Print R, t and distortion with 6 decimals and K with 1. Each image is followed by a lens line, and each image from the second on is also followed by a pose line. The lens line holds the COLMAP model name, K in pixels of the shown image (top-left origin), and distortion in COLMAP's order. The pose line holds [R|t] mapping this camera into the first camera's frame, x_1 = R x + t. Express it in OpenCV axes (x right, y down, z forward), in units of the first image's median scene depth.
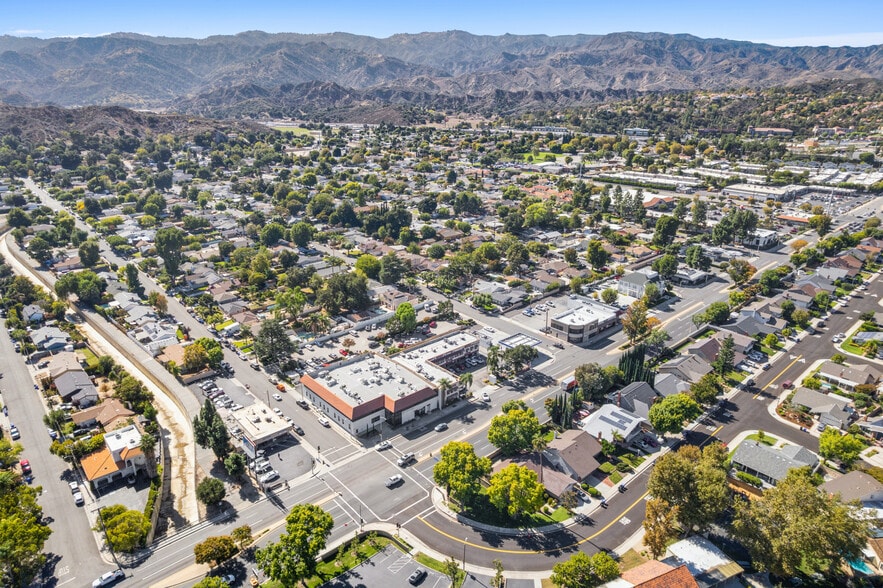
lens RADIAL K [[570.2, 0, 447.0], [0, 570.2, 294.9], [0, 0, 1]] dist [-0.086209, 0.072744]
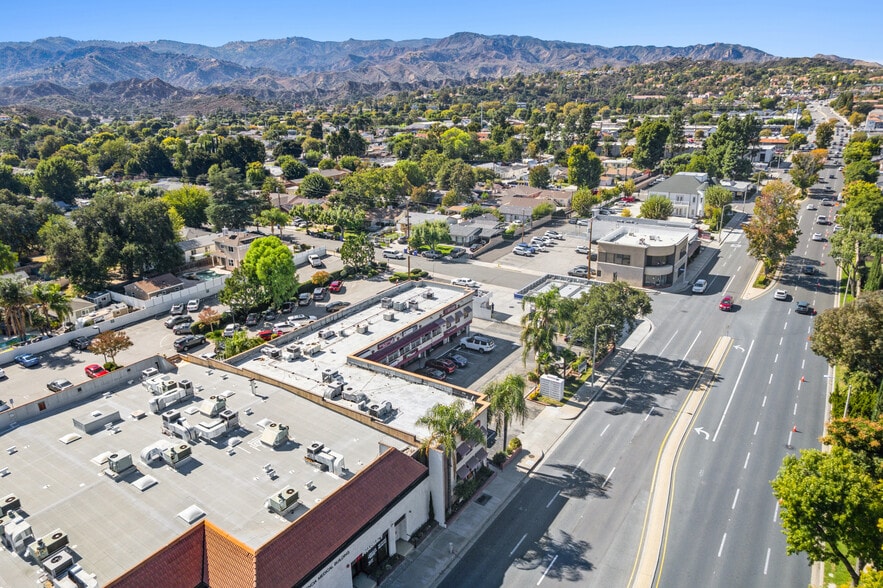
lens RADIAL K [[586.6, 0, 442.1], [0, 586.6, 289.9], [0, 0, 1]] dist [-0.086238, 0.077766]
pose [[0.970297, -0.102460, 0.219149, -0.030118], [0.110900, 0.993477, -0.026532, 0.051278], [-0.215001, 0.050048, 0.975331, 0.373637]]
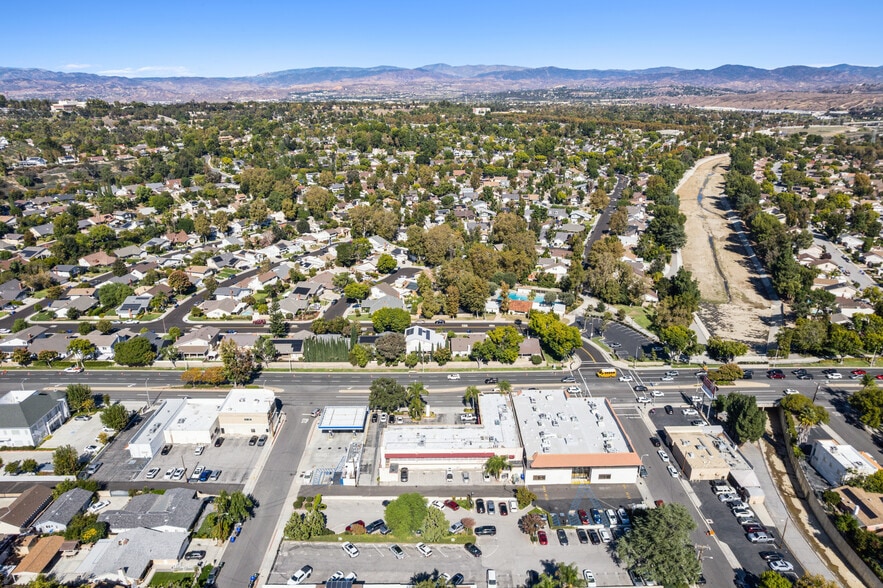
lens RADIAL K [[570.7, 0, 439.1], [0, 570.7, 290.9], [0, 0, 1]] dist [-0.073904, 0.067564]
pose [[-0.743656, -0.230644, 0.627518, -0.252794], [0.229761, 0.793273, 0.563851, -0.281326], [-0.627842, 0.563490, -0.536929, 0.760194]]
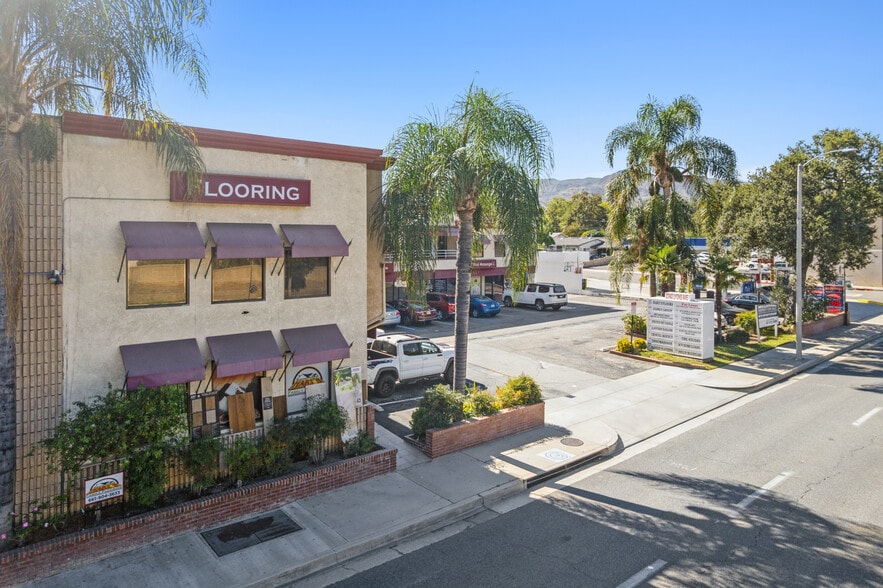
lens RADIAL K [[583.2, 0, 439.4], [0, 583.2, 258.8], [0, 0, 1]] dist [-0.078115, 0.077257]
pose [[0.999241, -0.008553, -0.038006, 0.017554], [-0.003722, 0.950183, -0.311671, 0.096986], [0.038778, 0.311576, 0.949430, 0.484963]]
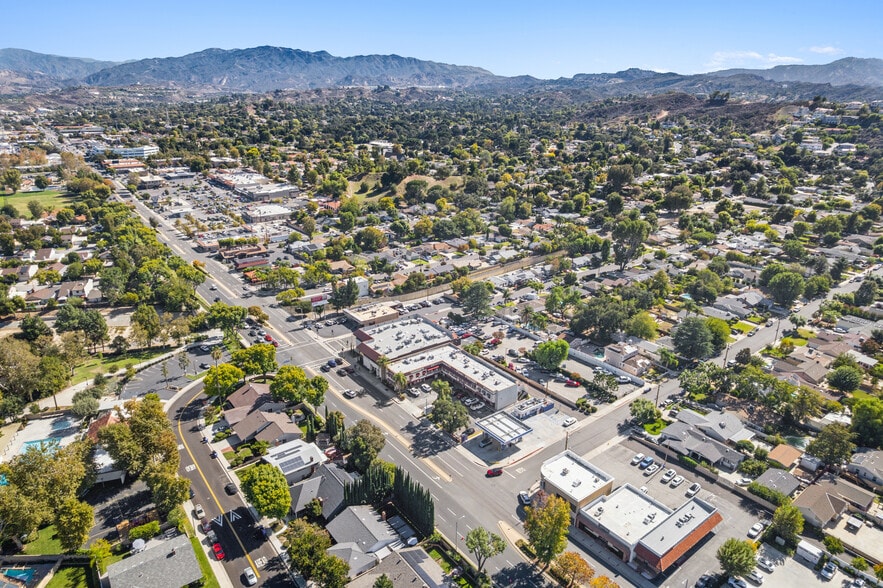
lens RADIAL K [[570.7, 0, 439.1], [0, 570.7, 290.9], [0, 0, 1]] dist [-0.073904, 0.067564]
pose [[-0.089322, 0.326107, -0.941104, 0.485444], [-0.356486, 0.871818, 0.335933, -0.183246], [0.930021, 0.365497, 0.038380, 0.507827]]
